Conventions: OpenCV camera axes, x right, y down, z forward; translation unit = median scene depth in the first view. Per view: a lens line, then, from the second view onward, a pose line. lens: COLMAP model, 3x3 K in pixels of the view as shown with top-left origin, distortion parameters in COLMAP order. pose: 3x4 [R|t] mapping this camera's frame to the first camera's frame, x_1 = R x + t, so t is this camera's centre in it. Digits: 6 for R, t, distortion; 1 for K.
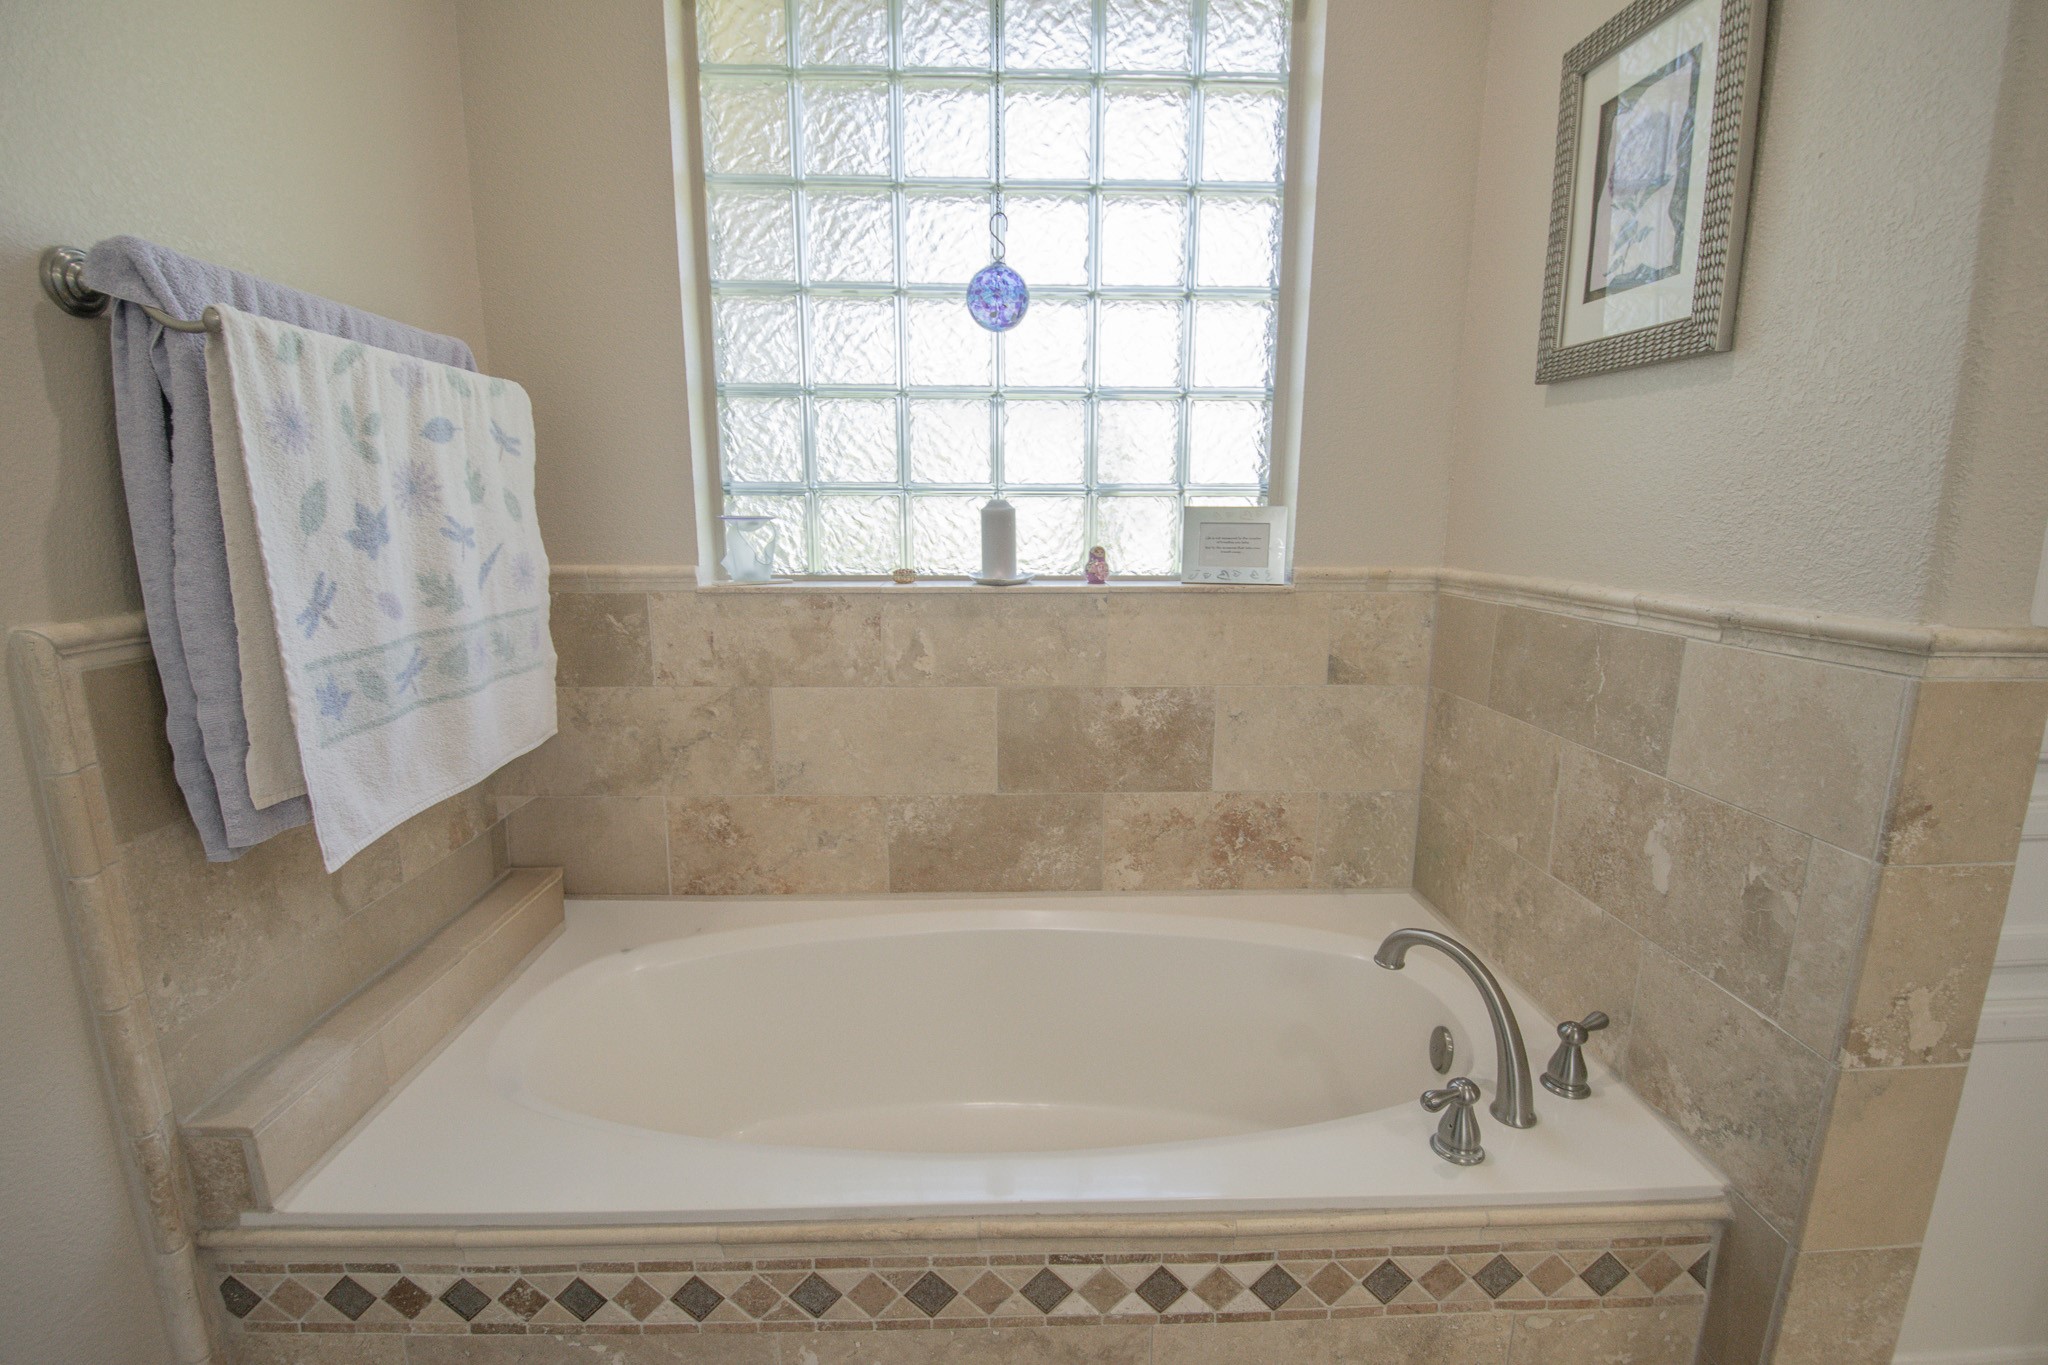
lens RADIAL K [[907.1, 0, 1023.2], [0, 907.1, 700.1], [0, 0, 1]] dist [-0.006266, -0.010901]
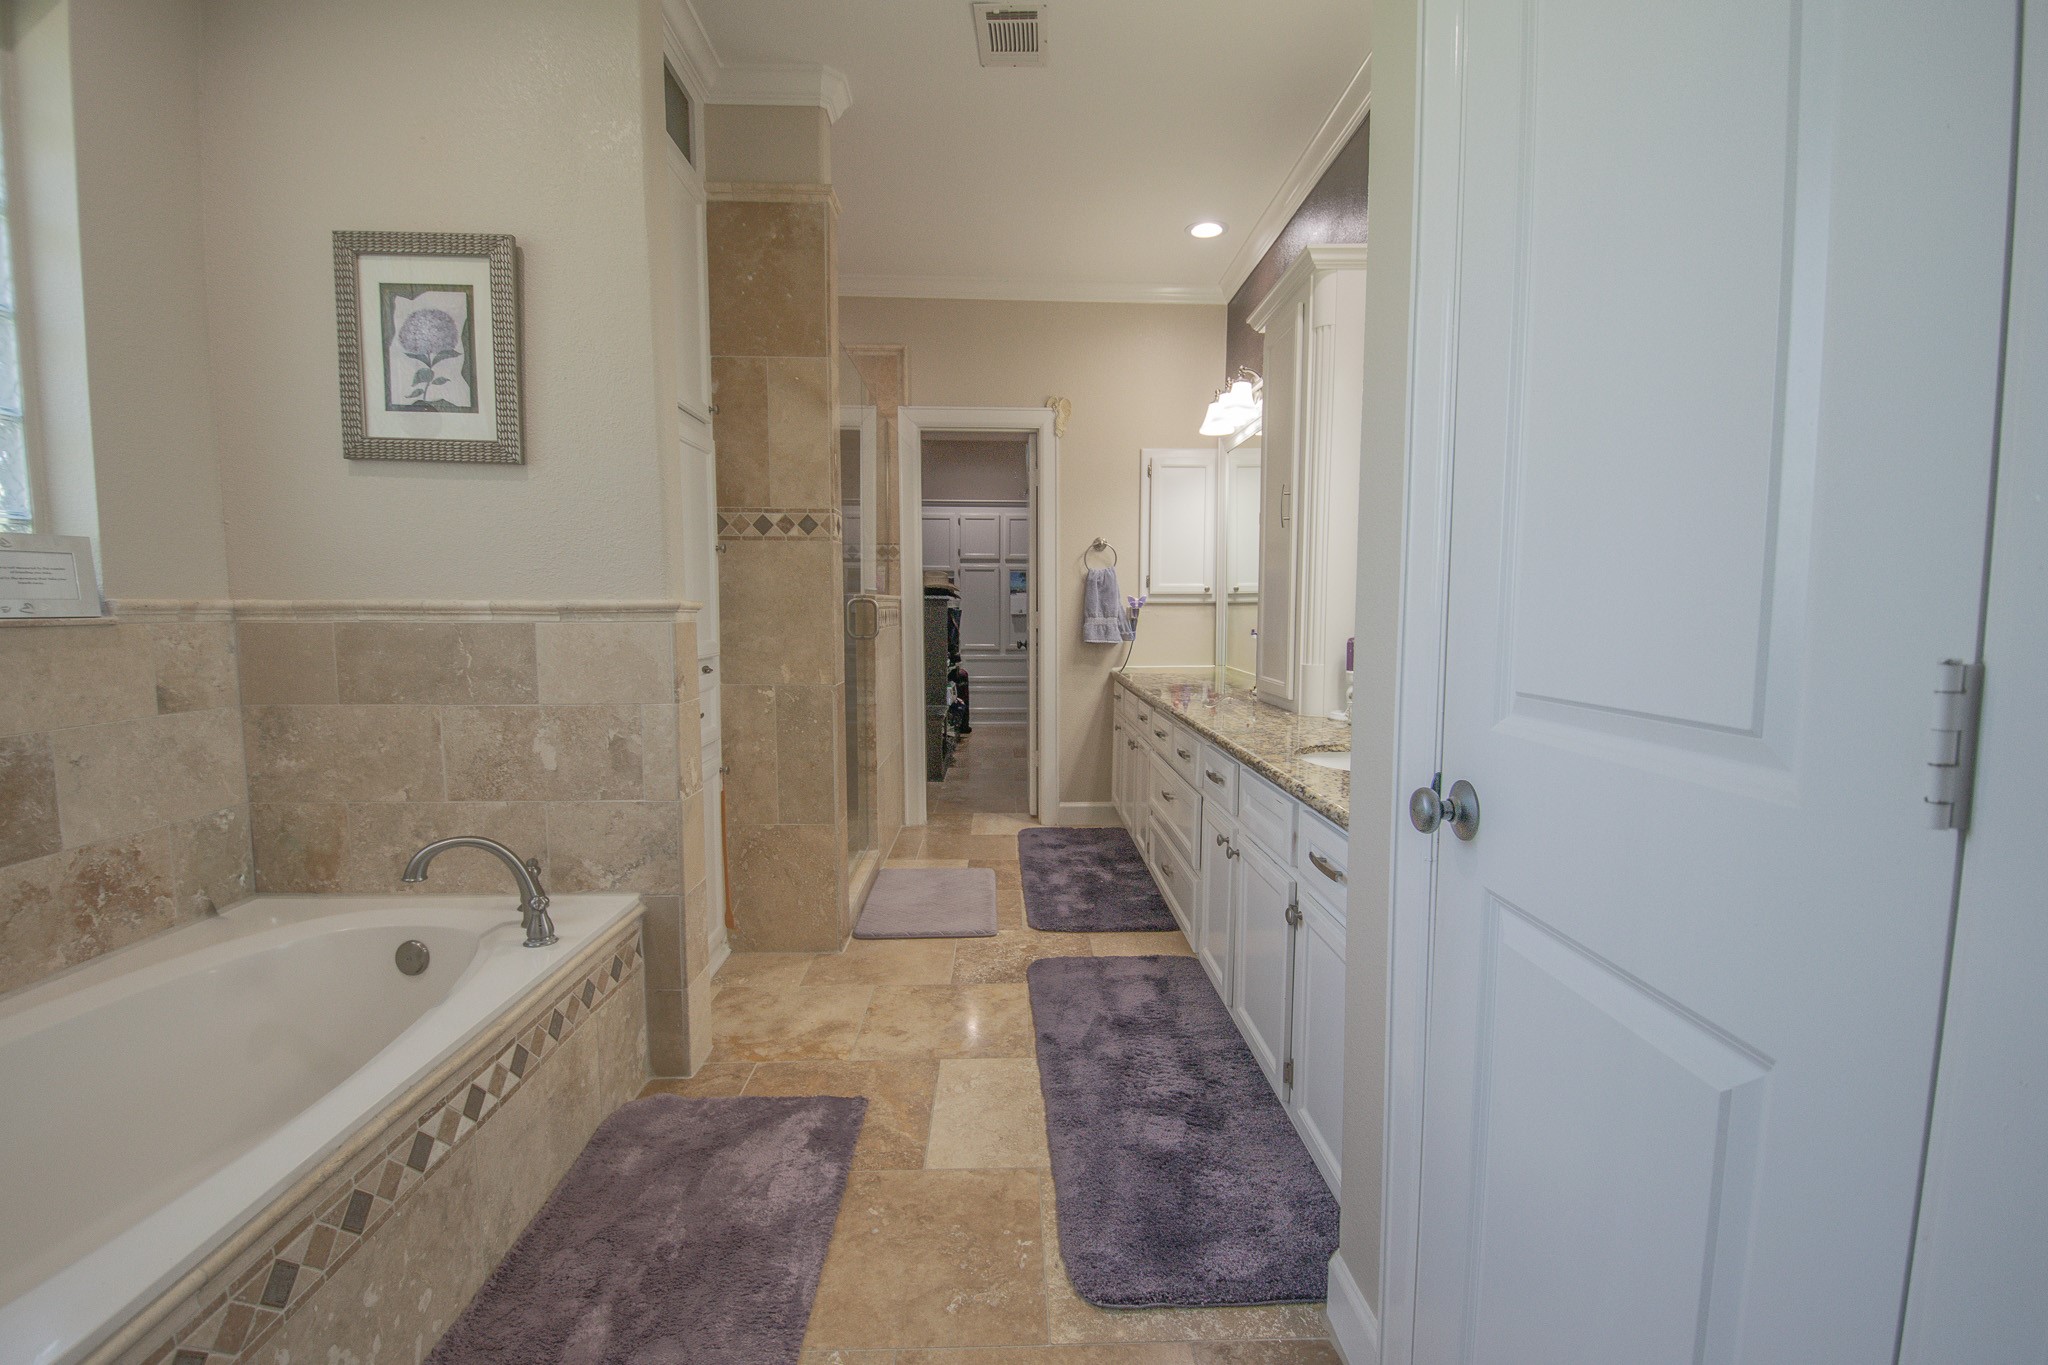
lens RADIAL K [[907.1, 0, 1036.6], [0, 907.1, 690.1], [0, 0, 1]] dist [-0.006266, -0.010901]
pose [[-0.003355, -0.097448, 0.995235, -0.894245], [0.195940, 0.975884, 0.096213, 0.070529], [-0.980610, 0.195329, 0.015820, 0.030191]]
